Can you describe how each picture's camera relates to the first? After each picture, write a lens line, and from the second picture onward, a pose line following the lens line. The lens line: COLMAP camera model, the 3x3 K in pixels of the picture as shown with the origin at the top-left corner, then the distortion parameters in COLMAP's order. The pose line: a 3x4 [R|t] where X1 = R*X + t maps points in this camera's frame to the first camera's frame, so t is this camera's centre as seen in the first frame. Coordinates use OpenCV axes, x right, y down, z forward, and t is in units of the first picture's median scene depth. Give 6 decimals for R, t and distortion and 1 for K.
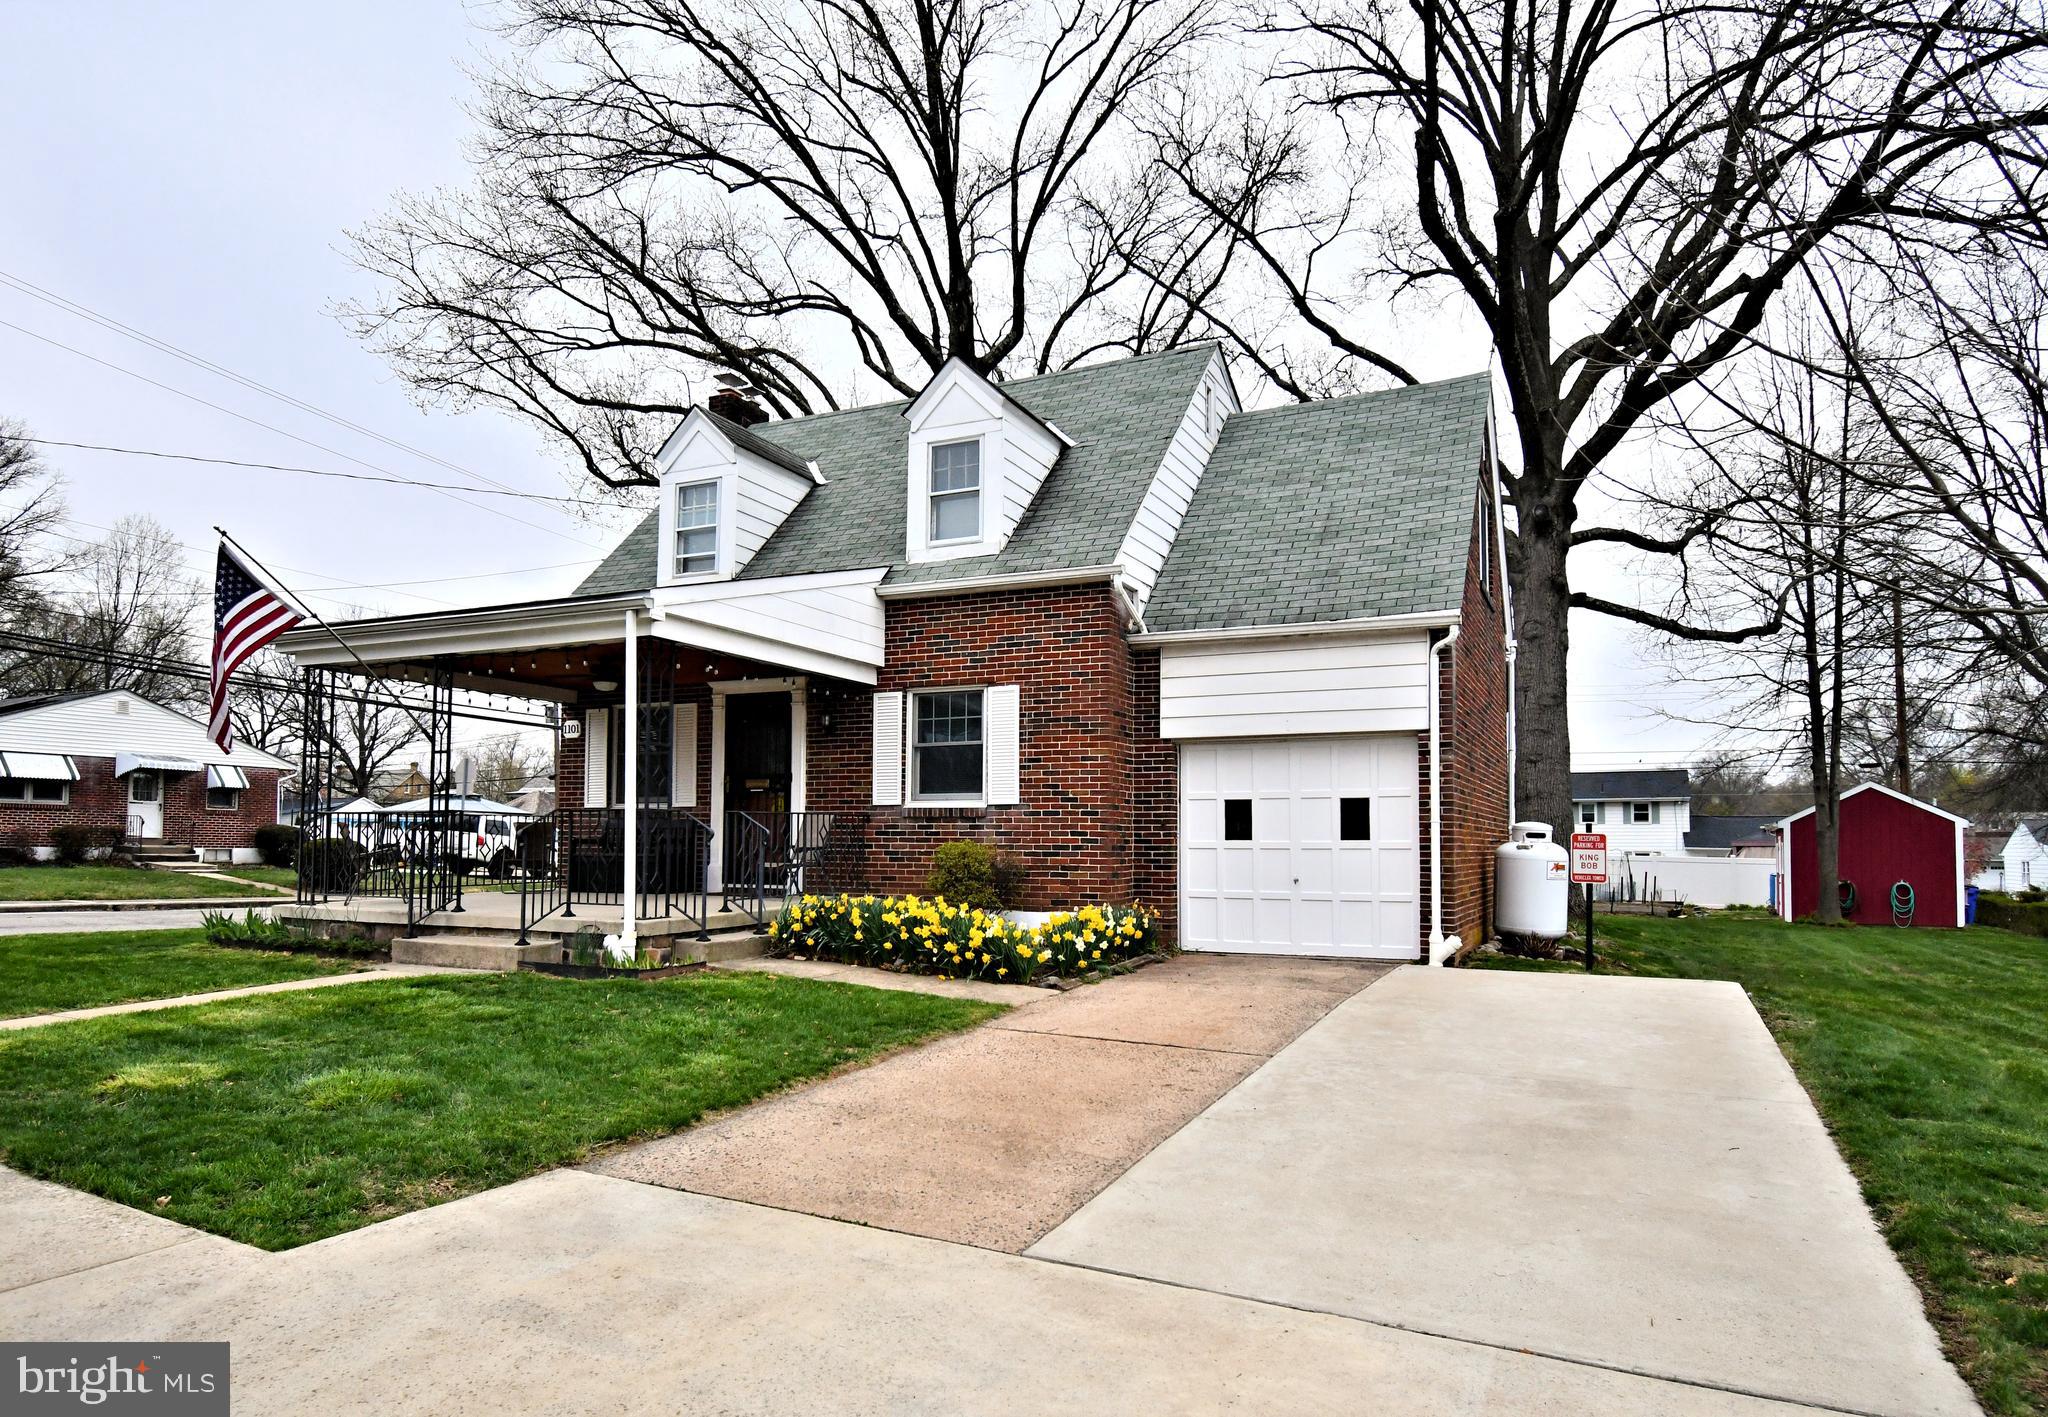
lens RADIAL K [[1251.2, 0, 851.1], [0, 1251.2, 788.2], [0, 0, 1]] dist [-0.004532, -0.003210]
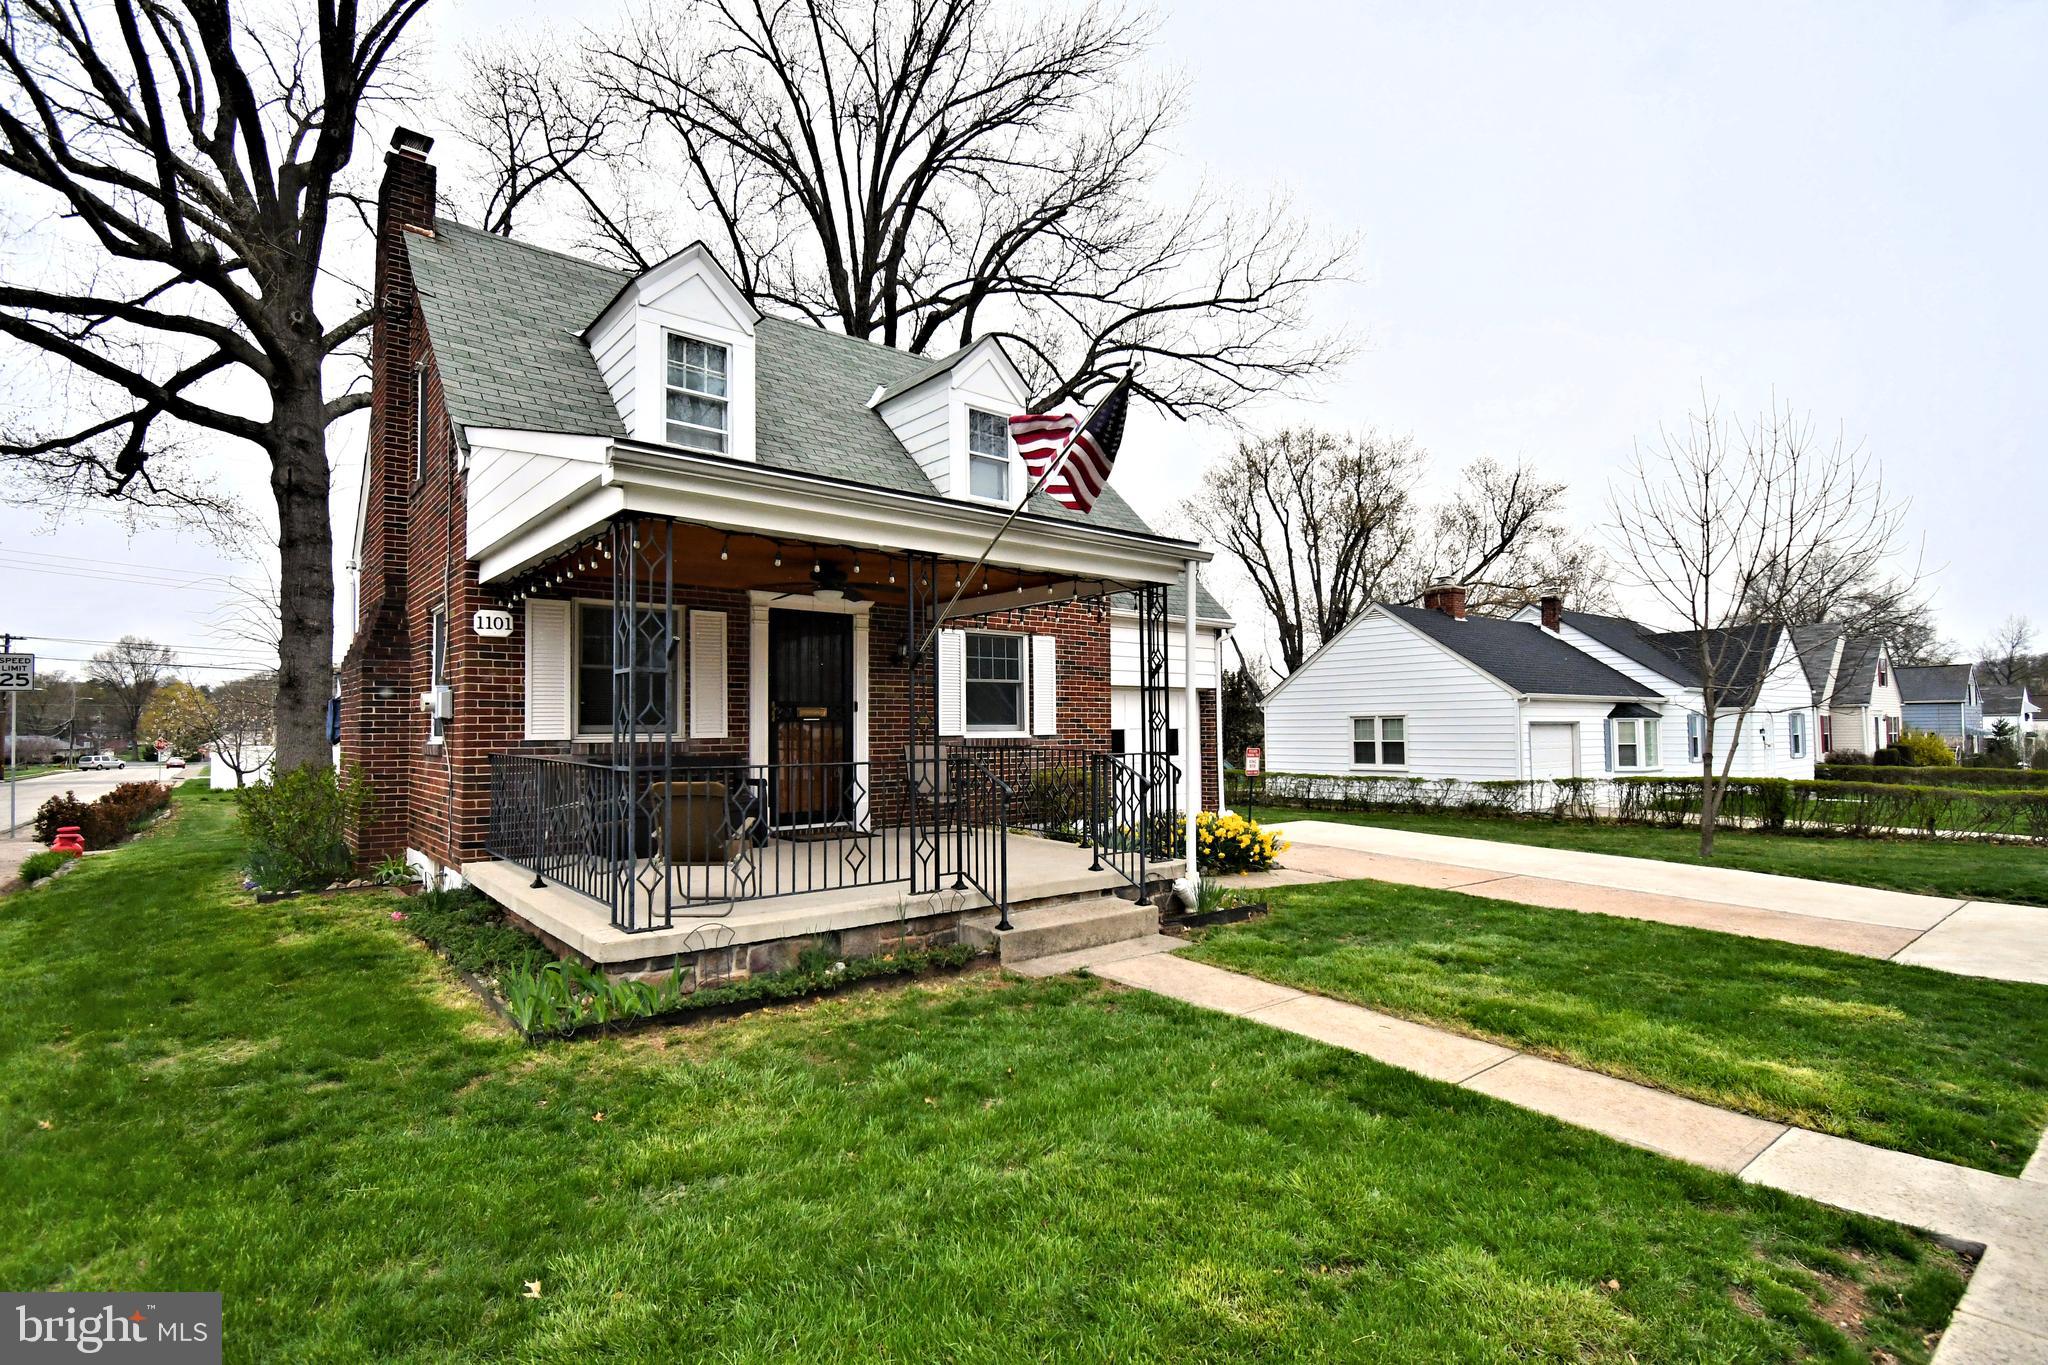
lens RADIAL K [[989.7, 0, 1036.1], [0, 989.7, 685.7], [0, 0, 1]] dist [0.010952, -0.000988]
pose [[0.353122, 0.030724, 0.935073, -0.769367], [-0.027681, 0.999366, -0.022383, -0.012753], [-0.935168, -0.017980, 0.353748, 0.672964]]
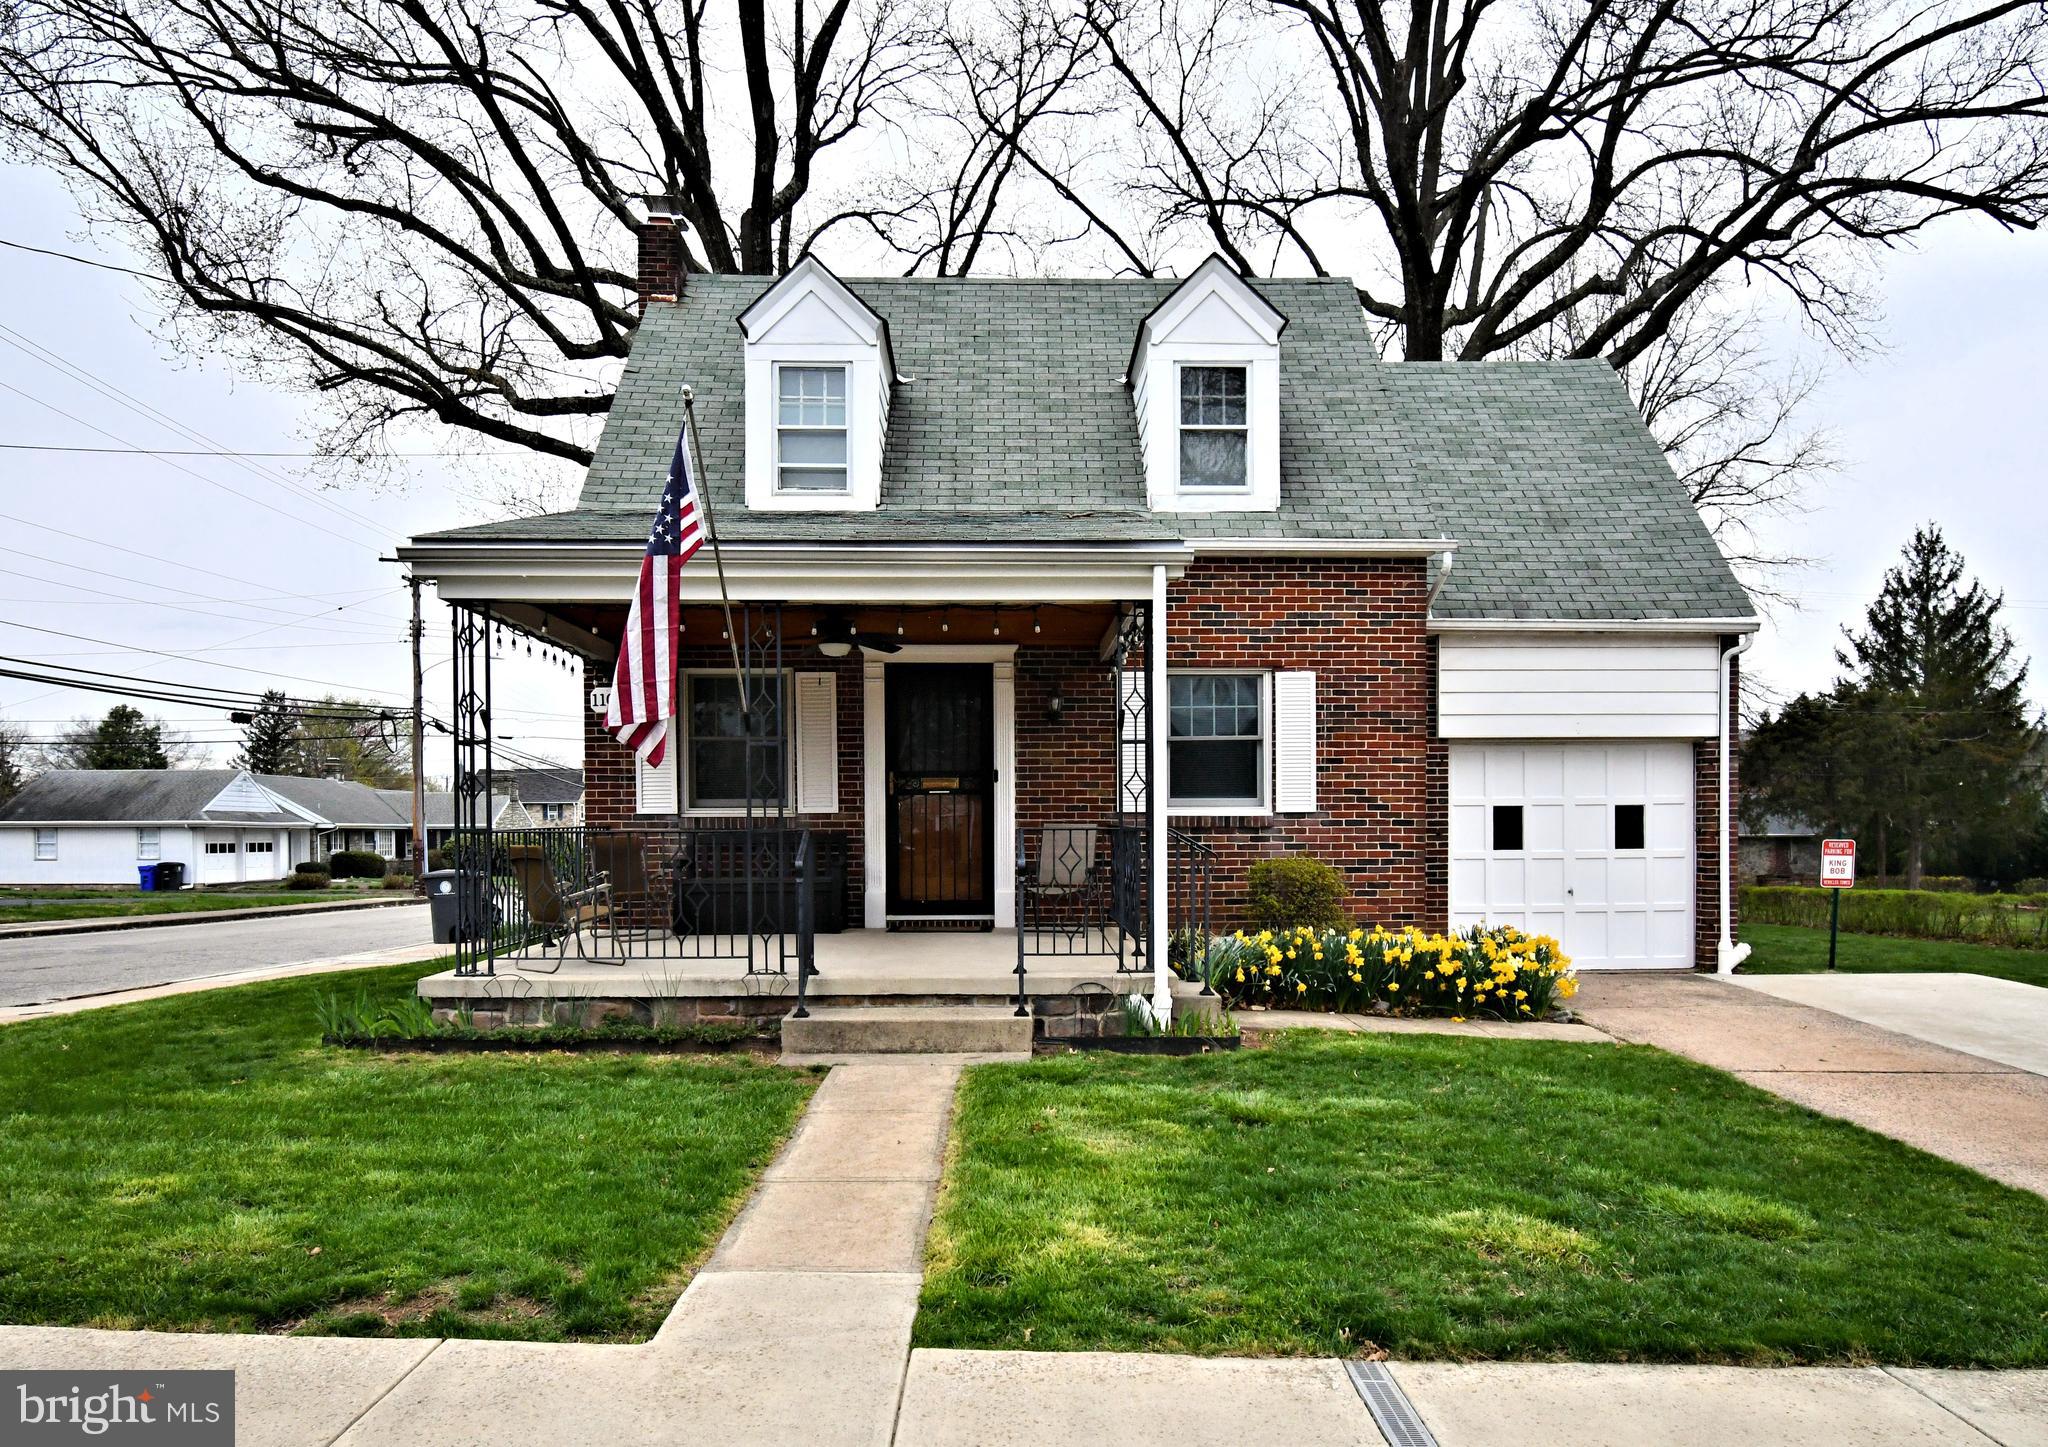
lens RADIAL K [[1565.7, 0, 1078.6], [0, 1565.7, 850.2], [0, 0, 1]] dist [-0.005015, -0.004632]
pose [[0.869589, -0.016980, 0.493484, -0.528946], [-0.009357, 0.998662, 0.050851, -0.013858], [-0.493688, -0.048837, 0.868267, 0.151151]]
